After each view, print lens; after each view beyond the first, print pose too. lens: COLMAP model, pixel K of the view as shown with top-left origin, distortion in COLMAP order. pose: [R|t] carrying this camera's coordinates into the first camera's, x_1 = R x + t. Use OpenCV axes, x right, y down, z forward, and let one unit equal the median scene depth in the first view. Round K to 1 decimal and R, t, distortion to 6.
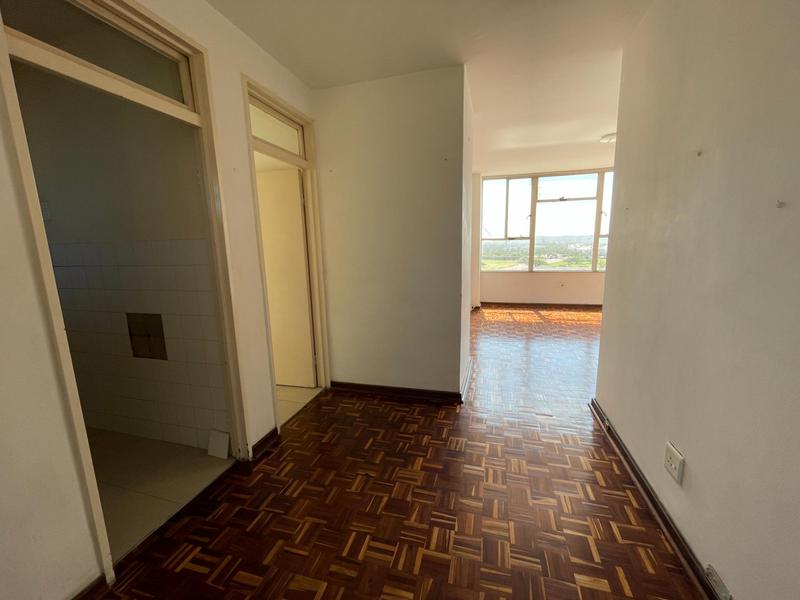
lens RADIAL K [[325.0, 0, 400.7], [0, 325.0, 299.5], [0, 0, 1]] dist [-0.003169, -0.000142]
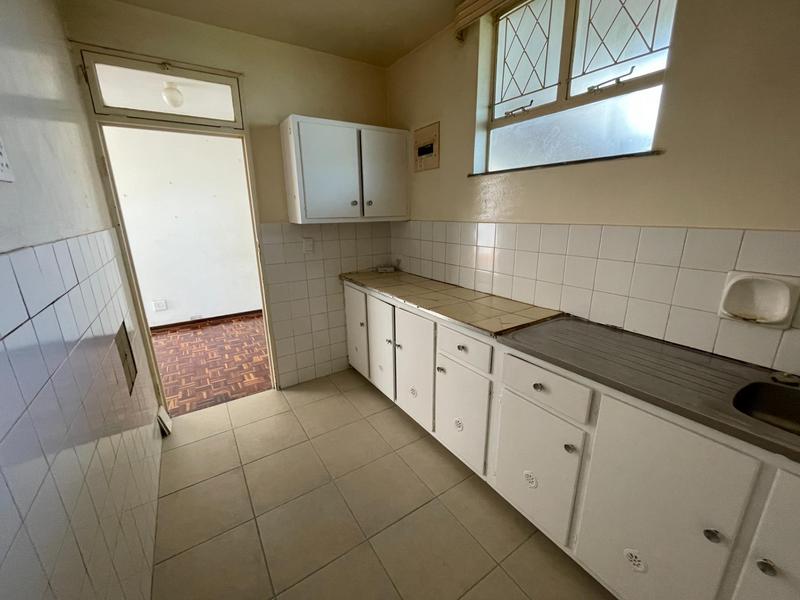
lens RADIAL K [[325.0, 0, 400.7], [0, 325.0, 299.5], [0, 0, 1]] dist [-0.003169, -0.000142]
pose [[-0.753604, -0.143510, 0.641472, -2.181736], [0.134475, 0.921578, 0.364158, -0.250163], [-0.643426, 0.360693, -0.675206, 1.320859]]
